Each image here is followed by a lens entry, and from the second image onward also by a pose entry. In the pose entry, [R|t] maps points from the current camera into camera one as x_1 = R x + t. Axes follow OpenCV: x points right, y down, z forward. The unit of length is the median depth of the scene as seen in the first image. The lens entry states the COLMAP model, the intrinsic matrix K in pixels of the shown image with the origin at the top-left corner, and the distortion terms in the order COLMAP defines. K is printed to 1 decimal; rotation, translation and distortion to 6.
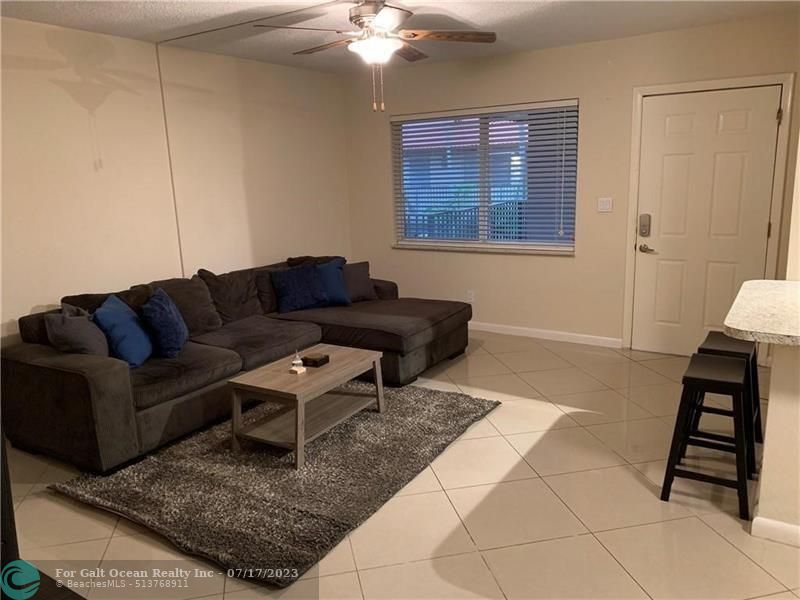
lens RADIAL K [[606.8, 0, 400.8], [0, 606.8, 296.2], [0, 0, 1]] dist [-0.004689, 0.003060]
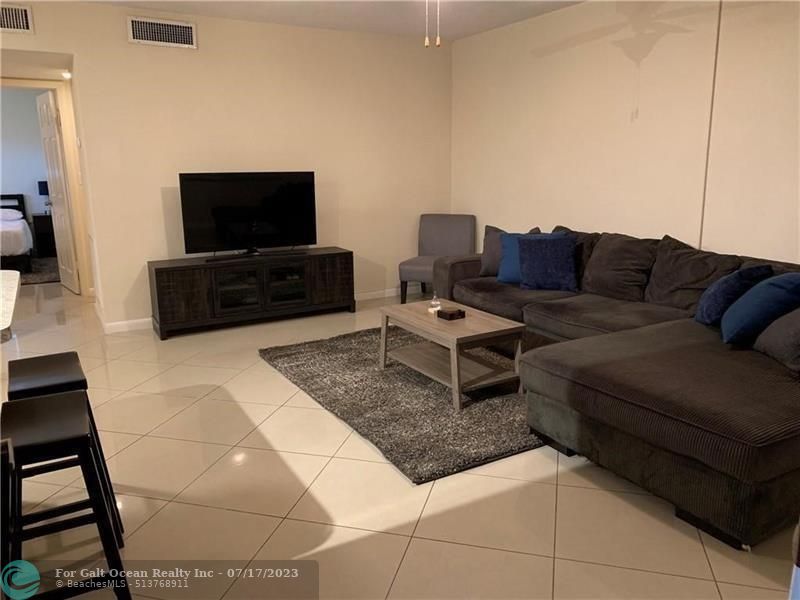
lens RADIAL K [[606.8, 0, 396.4], [0, 606.8, 298.2], [0, 0, 1]] dist [-0.004689, 0.003060]
pose [[-0.461914, 0.227122, -0.857351, 0.689889], [-0.157627, 0.930245, 0.331357, -0.215550], [0.872806, 0.288200, -0.393893, 1.203877]]
